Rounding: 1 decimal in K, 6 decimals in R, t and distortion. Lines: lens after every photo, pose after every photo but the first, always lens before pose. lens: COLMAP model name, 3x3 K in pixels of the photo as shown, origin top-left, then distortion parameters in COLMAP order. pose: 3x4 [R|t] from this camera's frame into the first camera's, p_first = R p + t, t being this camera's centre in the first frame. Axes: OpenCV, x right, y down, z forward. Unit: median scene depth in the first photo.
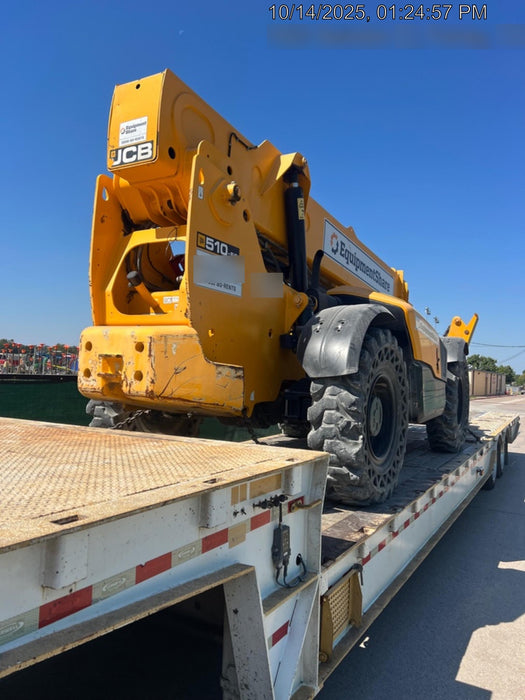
lens RADIAL K [[515.0, 0, 291.1], [0, 515.0, 351.8], [0, 0, 1]] dist [-0.004708, -0.001827]
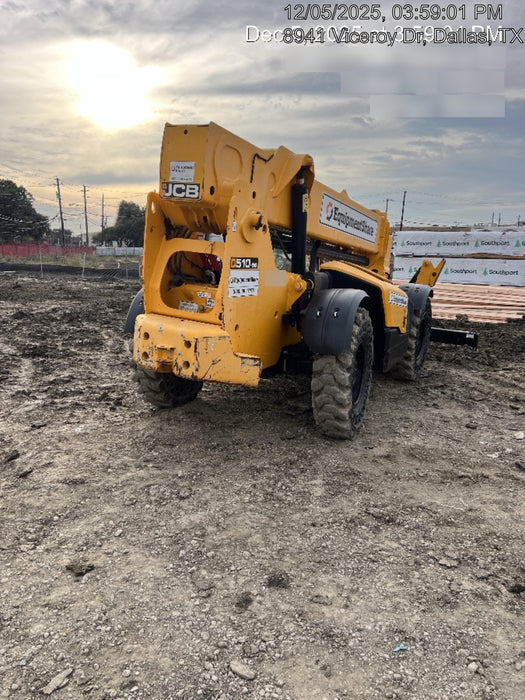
lens RADIAL K [[522.6, 0, 262.5], [0, 522.6, 350.0], [0, 0, 1]] dist [0.010442, 0.004395]
pose [[0.998533, 0.053948, 0.004686, -0.092901], [-0.053548, 0.970813, 0.233784, -0.313903], [0.008063, -0.233692, 0.972277, -0.347083]]
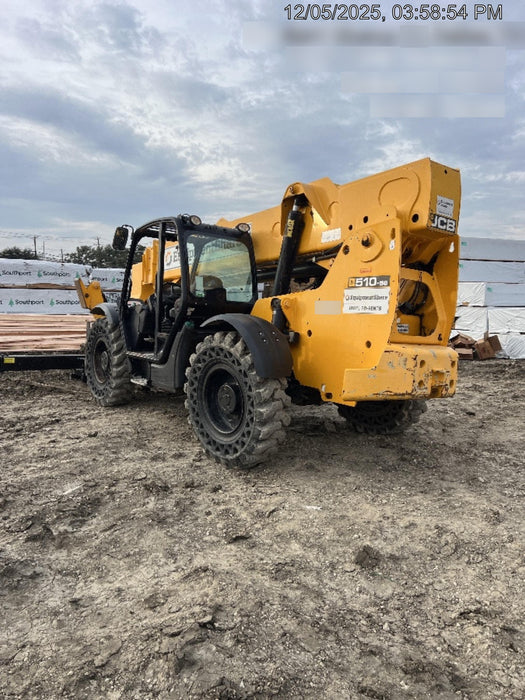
lens RADIAL K [[515.0, 0, 291.1], [0, 515.0, 351.8], [0, 0, 1]] dist [-0.004708, -0.001827]
pose [[0.410762, -0.062407, 0.909604, -1.748518], [-0.073084, 0.992191, 0.101077, -0.151802], [-0.908809, -0.107996, 0.402993, 0.775234]]
